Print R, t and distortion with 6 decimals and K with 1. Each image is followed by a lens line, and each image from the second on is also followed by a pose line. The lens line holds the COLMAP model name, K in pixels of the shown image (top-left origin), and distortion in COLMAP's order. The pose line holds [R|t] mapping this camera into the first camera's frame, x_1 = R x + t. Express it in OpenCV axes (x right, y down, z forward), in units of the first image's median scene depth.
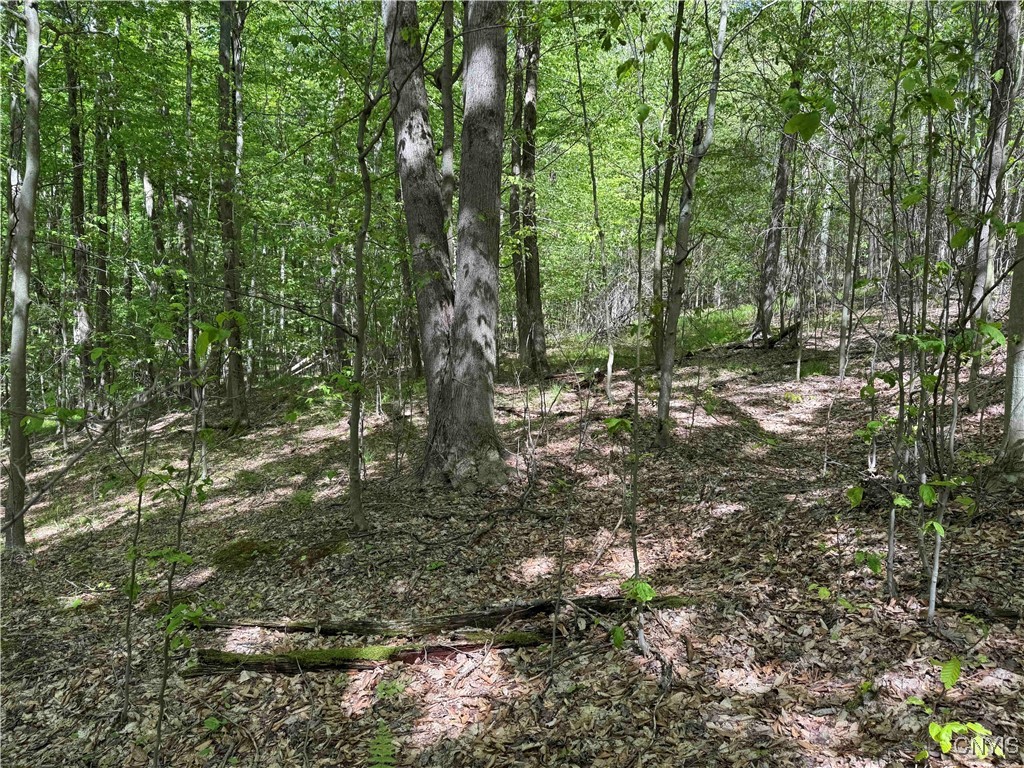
lens RADIAL K [[707.1, 0, 512.2], [0, 707.1, 385.6], [0, 0, 1]] dist [-0.043108, -0.006171]
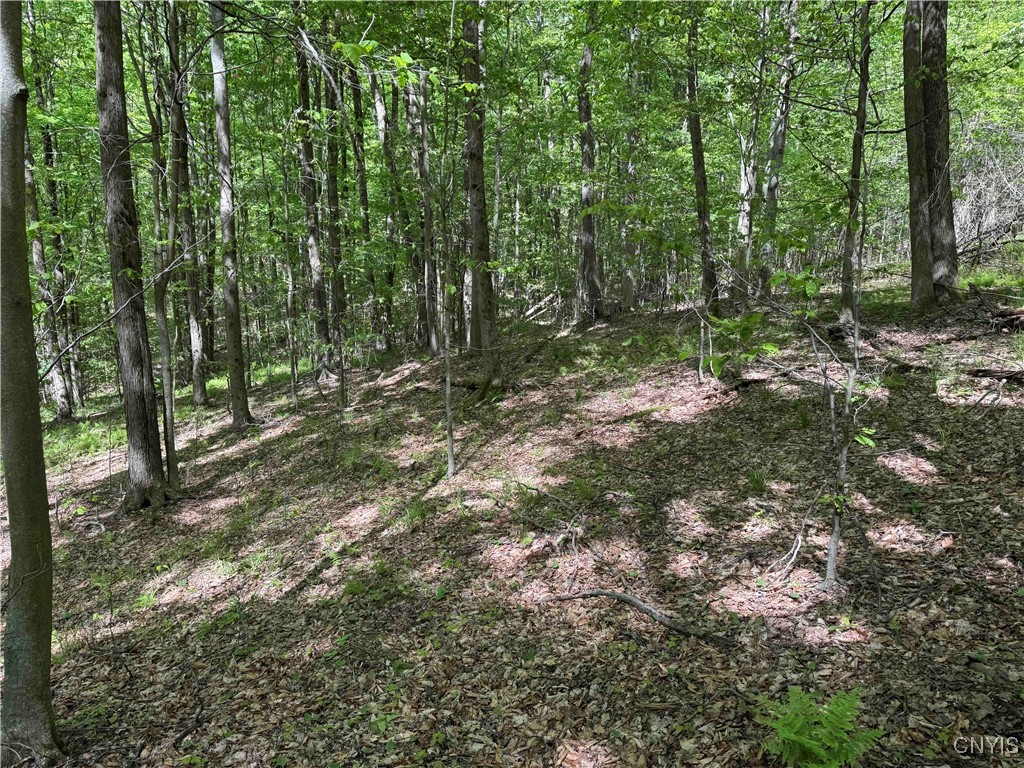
lens RADIAL K [[707.1, 0, 511.9], [0, 707.1, 382.1], [0, 0, 1]] dist [-0.043108, -0.006171]
pose [[0.951457, 0.019178, -0.307183, -0.123323], [0.003049, 0.997421, 0.071715, -0.000286], [0.307766, -0.069170, 0.948945, 0.269983]]
